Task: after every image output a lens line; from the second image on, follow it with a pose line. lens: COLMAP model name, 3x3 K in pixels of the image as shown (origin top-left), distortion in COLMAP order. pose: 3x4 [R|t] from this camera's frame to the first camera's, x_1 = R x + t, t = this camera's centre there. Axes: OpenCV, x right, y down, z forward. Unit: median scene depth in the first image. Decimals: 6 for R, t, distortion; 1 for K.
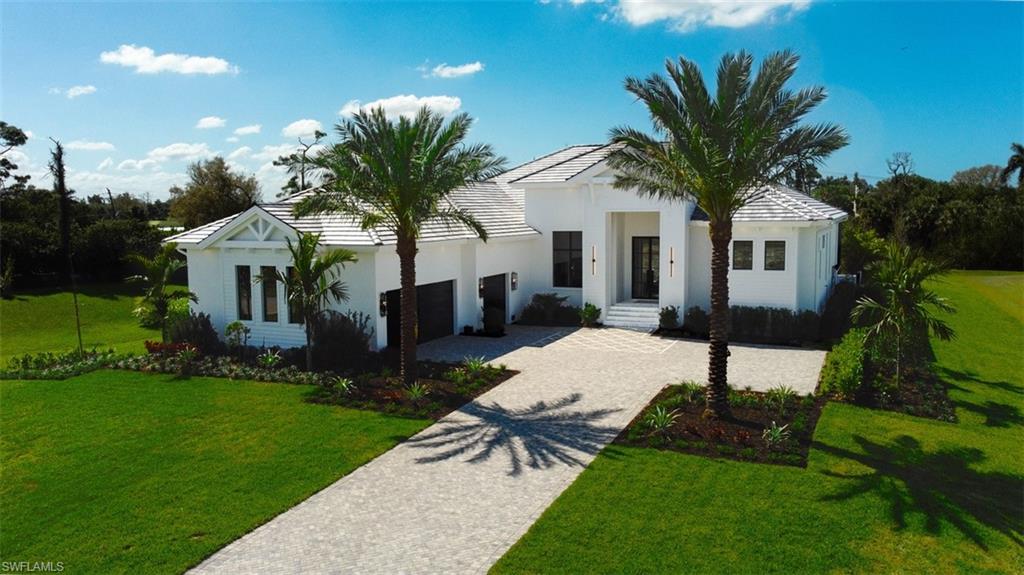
lens RADIAL K [[758.9, 0, 512.3], [0, 758.9, 285.8], [0, 0, 1]] dist [0.079233, 0.000076]
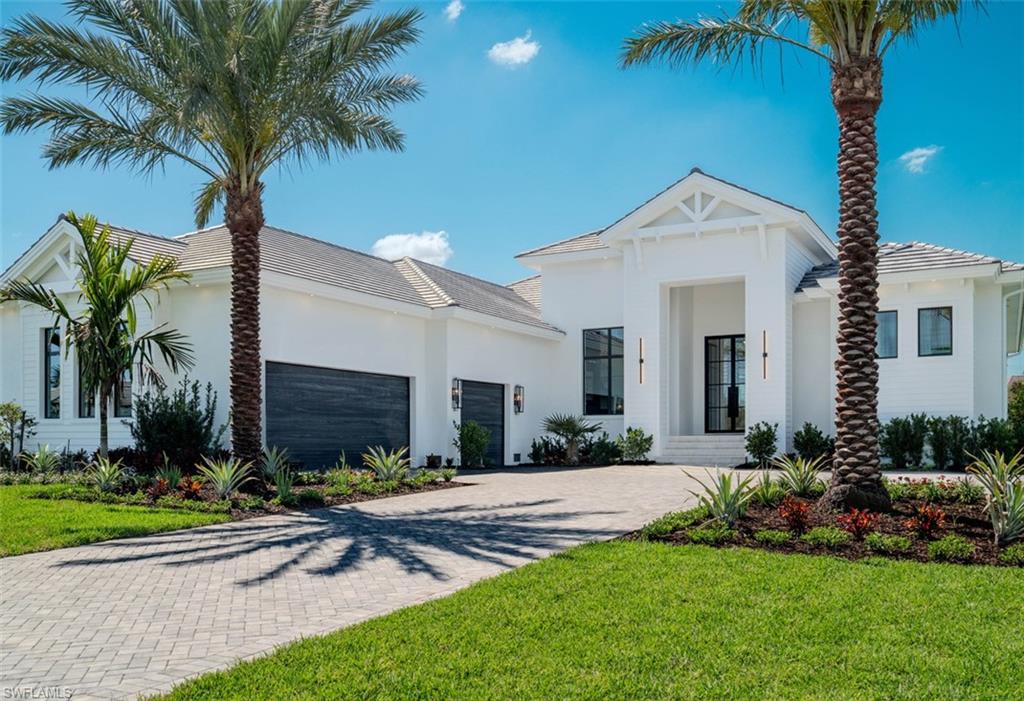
lens RADIAL K [[855.5, 0, 552.9], [0, 855.5, 444.8], [0, 0, 1]] dist [-0.001048, -0.003762]
pose [[0.998720, 0.007736, -0.049992, 0.076958], [-0.013014, 0.994266, -0.106144, 0.123352], [0.048884, 0.106659, 0.993093, 0.327523]]
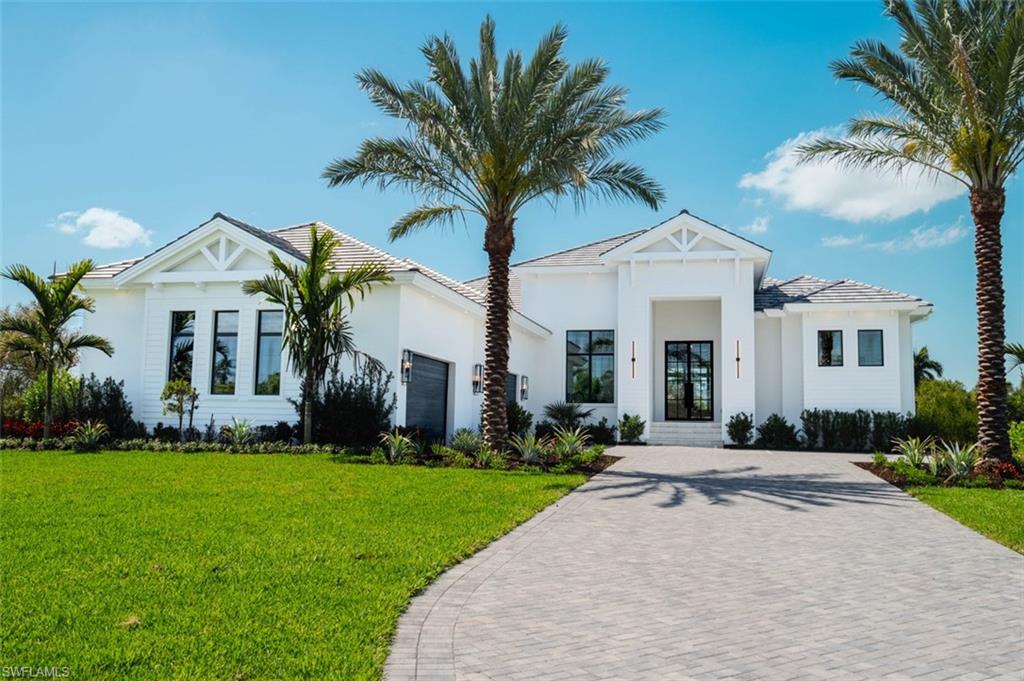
lens RADIAL K [[837.6, 0, 510.5], [0, 837.6, 338.6], [0, 0, 1]] dist [0.015813, 0.006285]
pose [[0.979804, 0.046963, 0.194366, -0.197647], [-0.003968, 0.976404, -0.215916, 0.142105], [-0.199920, 0.210784, 0.956871, 0.231357]]
